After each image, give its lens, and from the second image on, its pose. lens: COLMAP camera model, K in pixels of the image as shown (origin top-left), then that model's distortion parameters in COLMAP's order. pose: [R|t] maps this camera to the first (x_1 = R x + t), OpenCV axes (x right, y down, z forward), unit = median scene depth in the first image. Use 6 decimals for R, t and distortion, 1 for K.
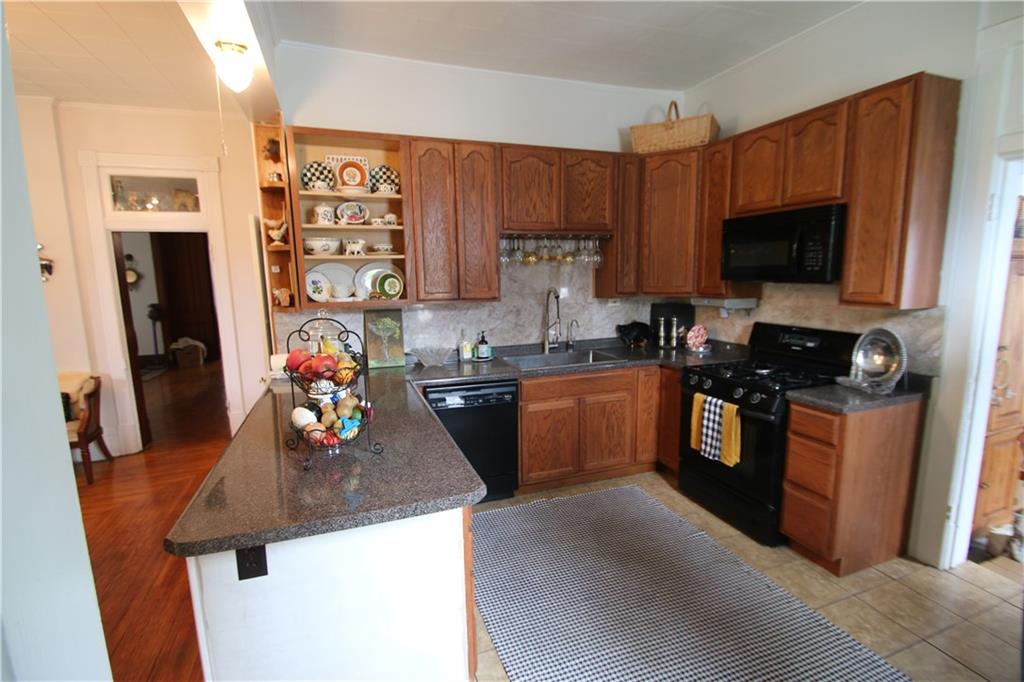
lens RADIAL K [[473.6, 0, 504.8], [0, 473.6, 346.5], [0, 0, 1]] dist [-0.004583, -0.003551]
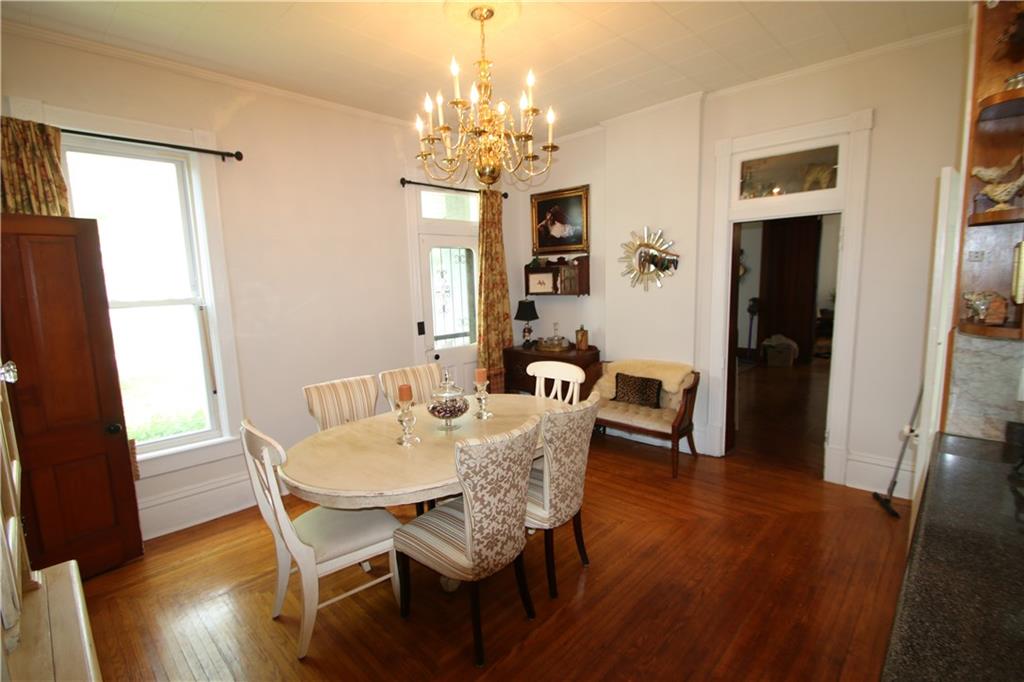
lens RADIAL K [[473.6, 0, 506.7], [0, 473.6, 344.1], [0, 0, 1]] dist [-0.004583, -0.003551]
pose [[0.445226, 0.128582, -0.886138, -0.111837], [-0.120156, 0.989265, 0.083176, -0.019943], [0.887320, 0.069443, 0.455896, 0.122643]]
